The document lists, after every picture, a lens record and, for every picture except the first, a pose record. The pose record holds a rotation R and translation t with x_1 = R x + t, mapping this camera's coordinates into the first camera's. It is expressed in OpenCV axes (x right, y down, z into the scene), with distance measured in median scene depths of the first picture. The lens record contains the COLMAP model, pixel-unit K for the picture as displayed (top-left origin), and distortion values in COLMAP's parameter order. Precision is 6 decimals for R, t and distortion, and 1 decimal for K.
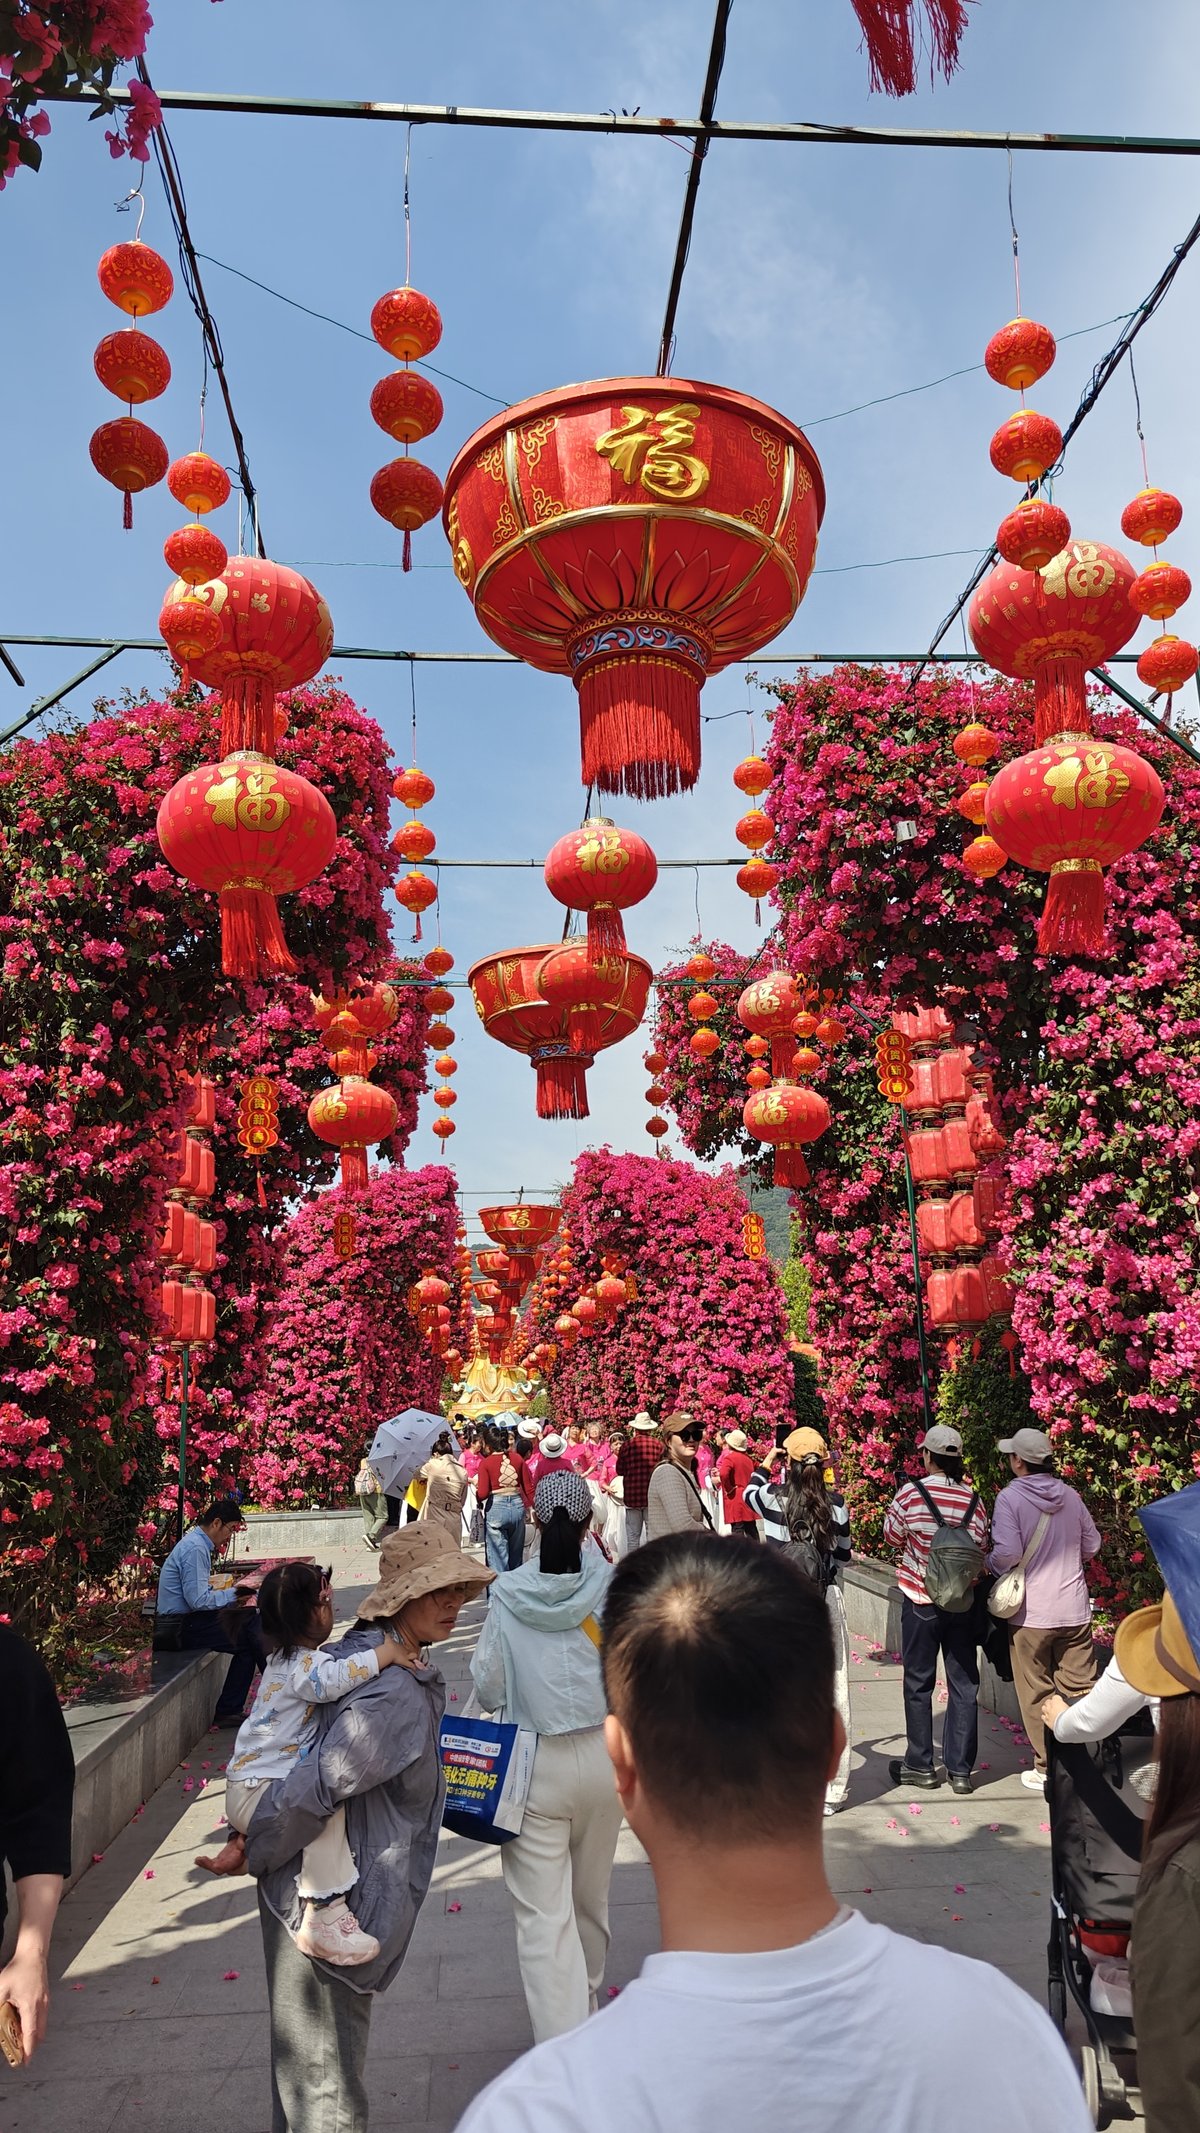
lens RADIAL K [[1481.4, 0, 600.0], [0, 1481.4, 1066.5], [0, 0, 1]] dist [0.074826, 0.000426]
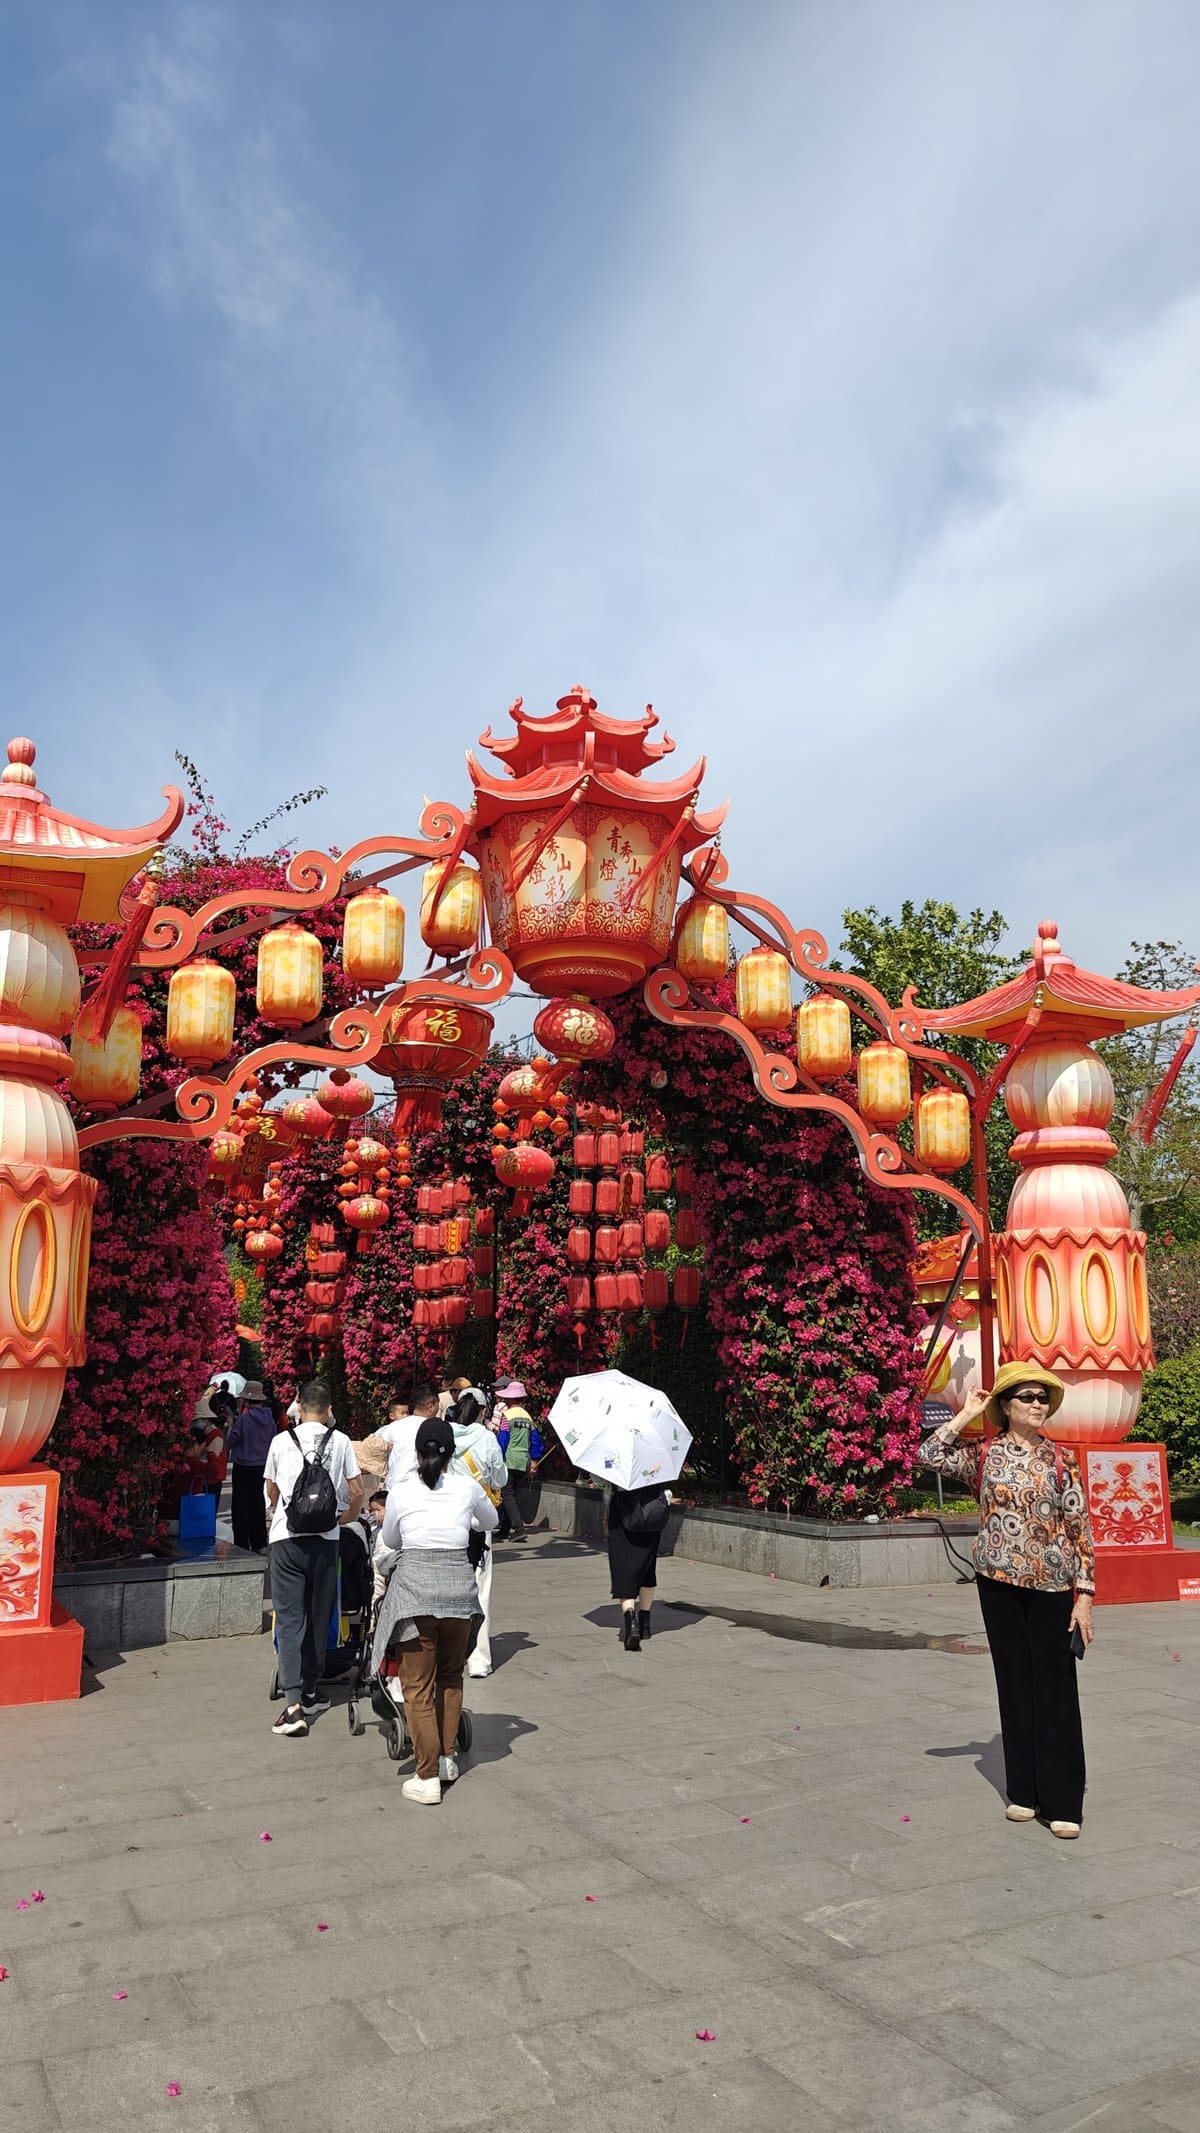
lens RADIAL K [[1481.4, 0, 600.0], [0, 1481.4, 1066.5], [0, 0, 1]] dist [0.074826, 0.000426]
pose [[0.925937, 0.099963, 0.364208, -0.367645], [-0.108296, 0.994116, 0.002472, -0.426327], [-0.361818, -0.041731, 0.931314, -1.864333]]
